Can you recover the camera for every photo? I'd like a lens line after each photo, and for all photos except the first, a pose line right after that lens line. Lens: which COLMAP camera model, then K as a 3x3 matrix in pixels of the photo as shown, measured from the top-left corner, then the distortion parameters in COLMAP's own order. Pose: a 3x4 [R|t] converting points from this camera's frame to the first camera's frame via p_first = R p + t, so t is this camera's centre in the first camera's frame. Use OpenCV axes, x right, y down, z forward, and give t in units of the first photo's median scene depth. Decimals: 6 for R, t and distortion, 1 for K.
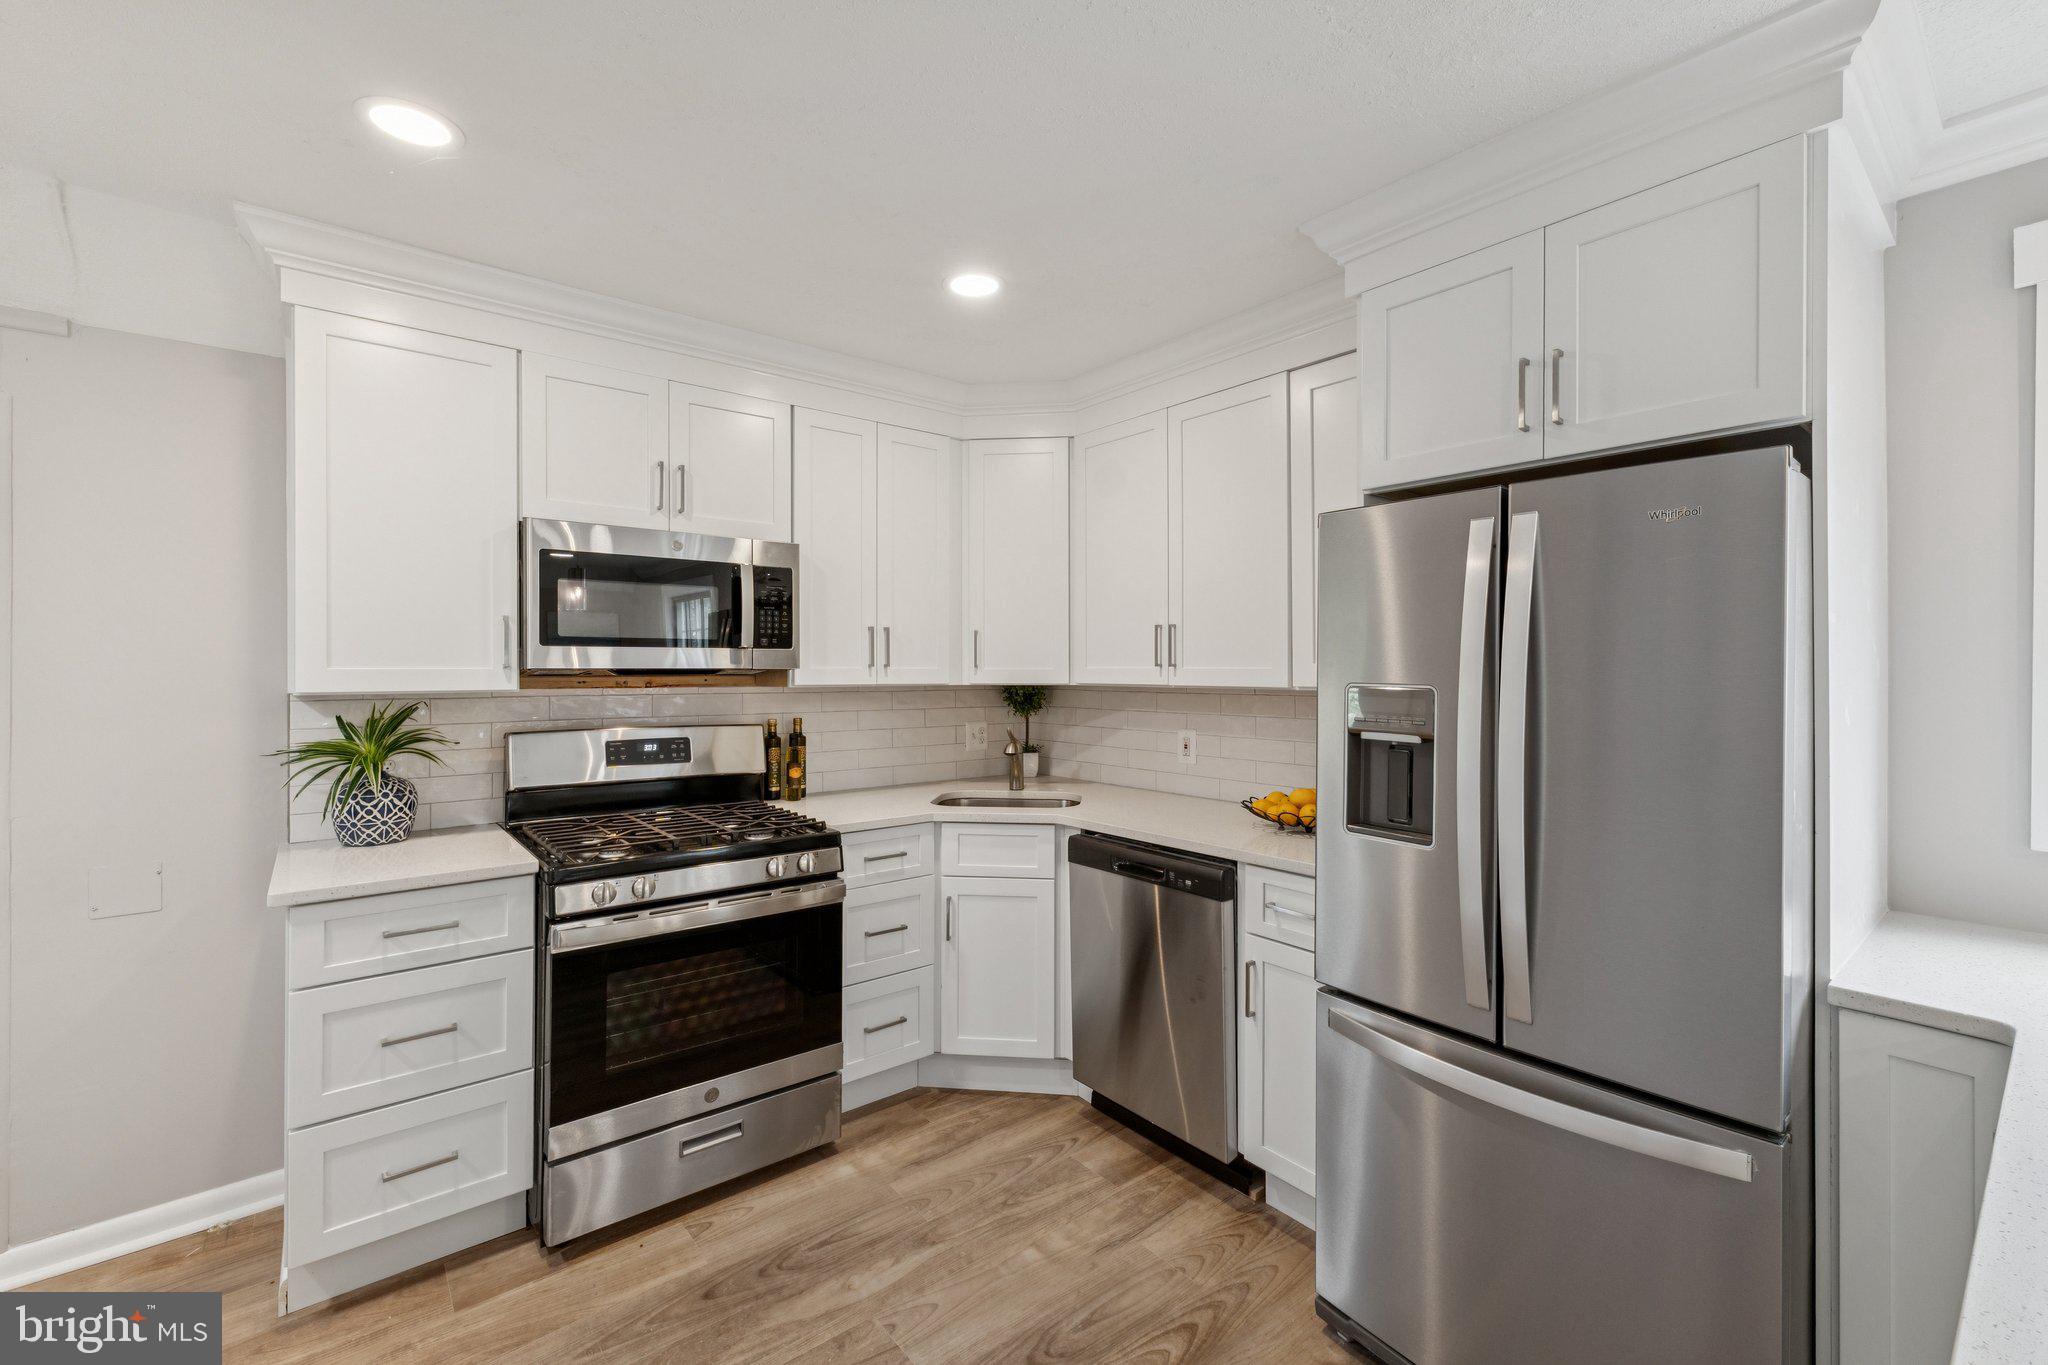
lens RADIAL K [[860.3, 0, 1024.0], [0, 860.3, 682.5], [0, 0, 1]] dist [-0.000039, 0.000066]
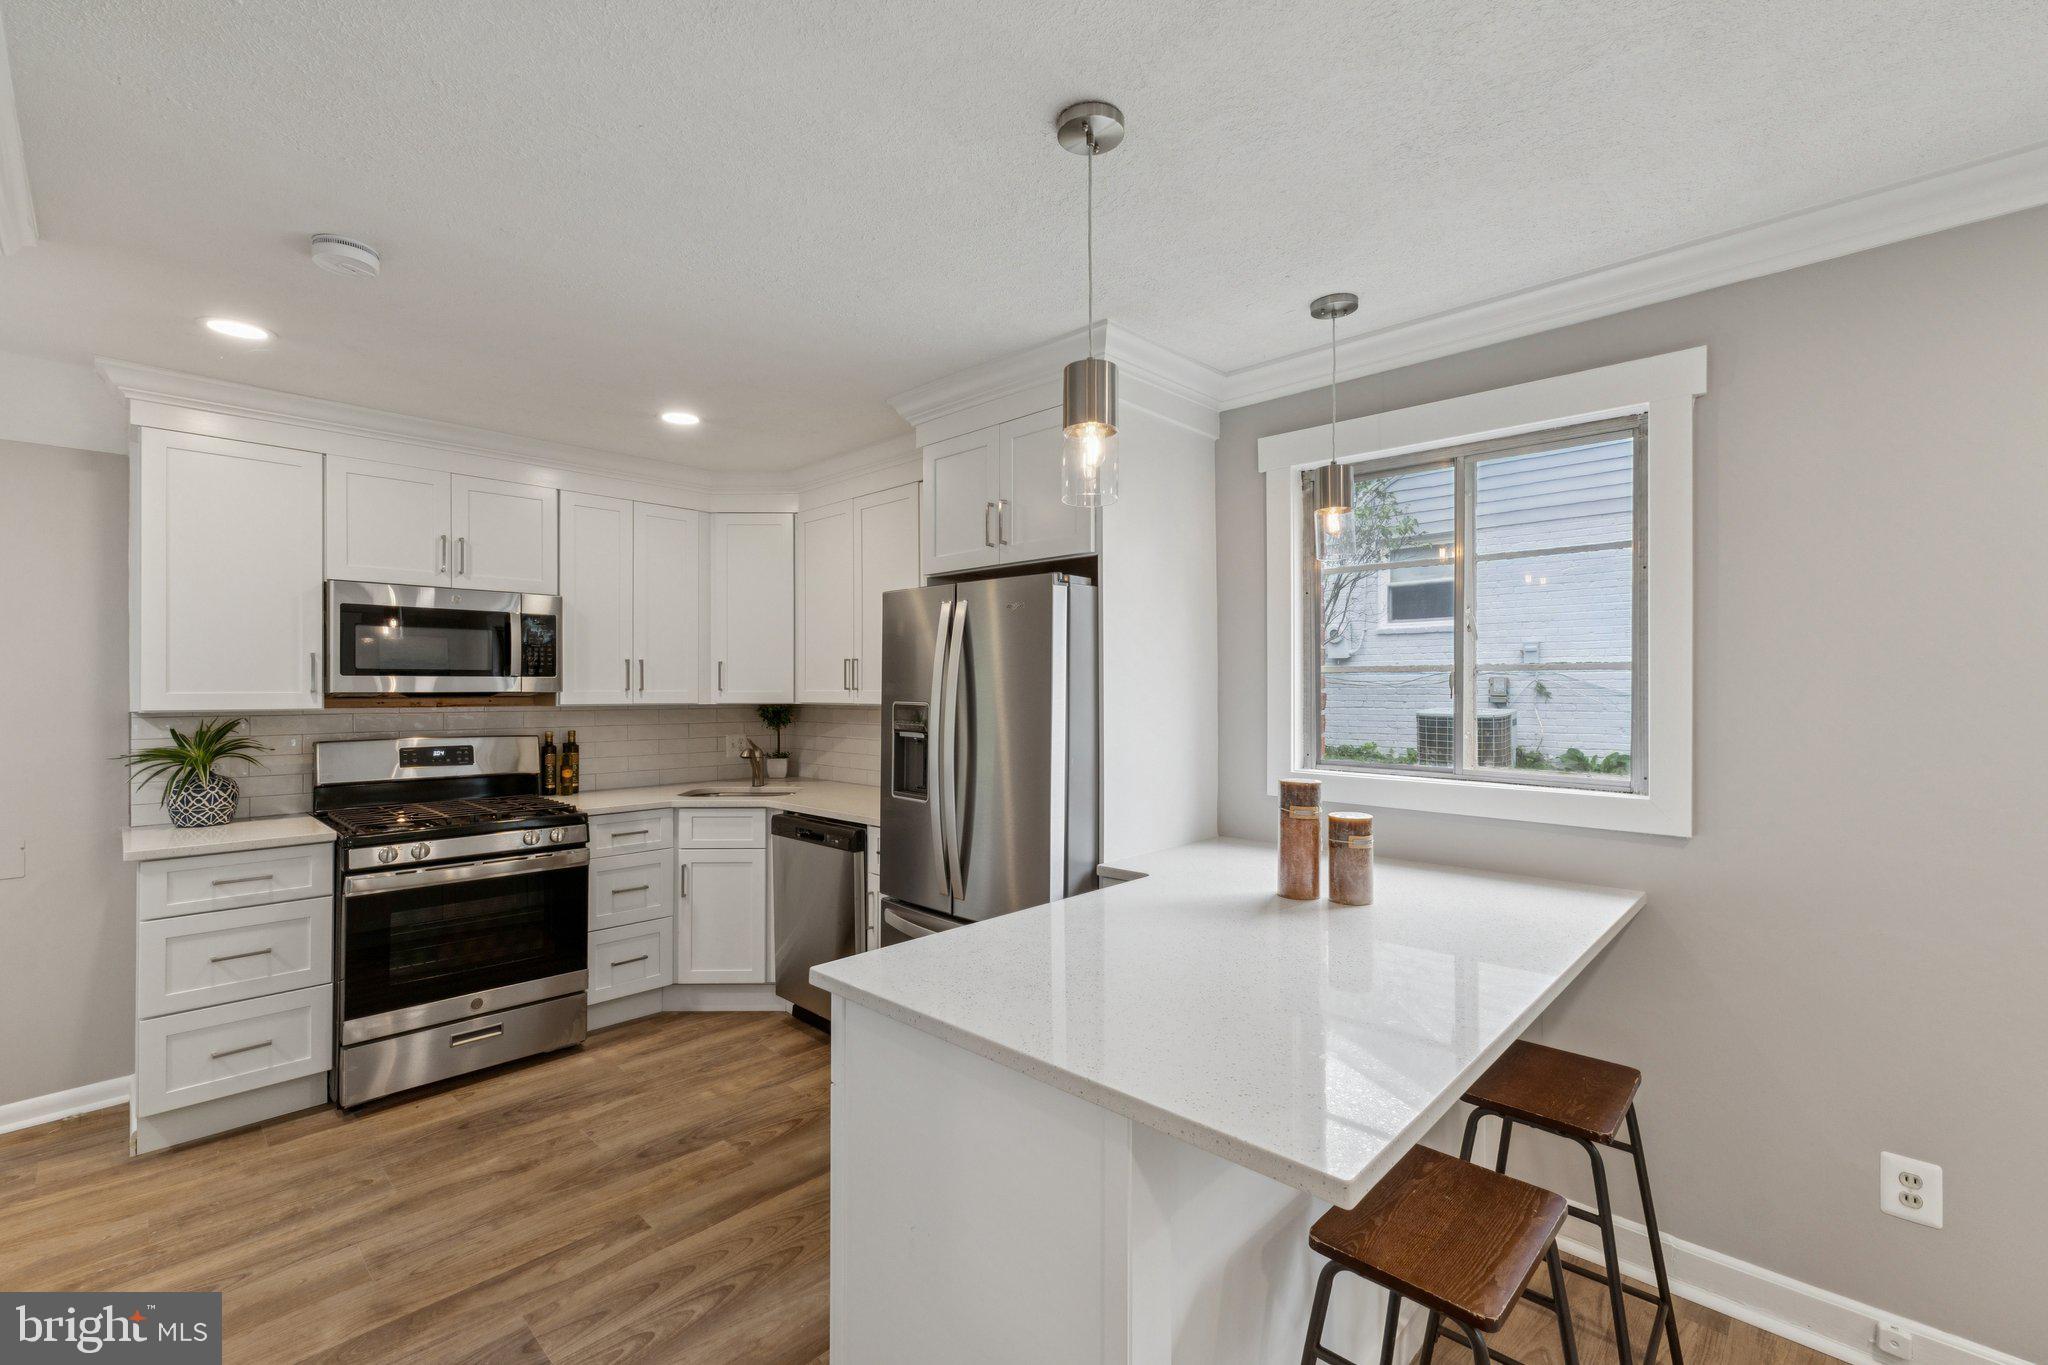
lens RADIAL K [[857.4, 0, 1022.5], [0, 857.4, 697.4], [0, 0, 1]] dist [-0.001295, -0.000530]
pose [[0.991432, -0.002343, 0.130602, 0.304518], [0.003197, 0.999975, -0.006327, 0.003186], [-0.130584, 0.006690, 0.991415, -0.444584]]
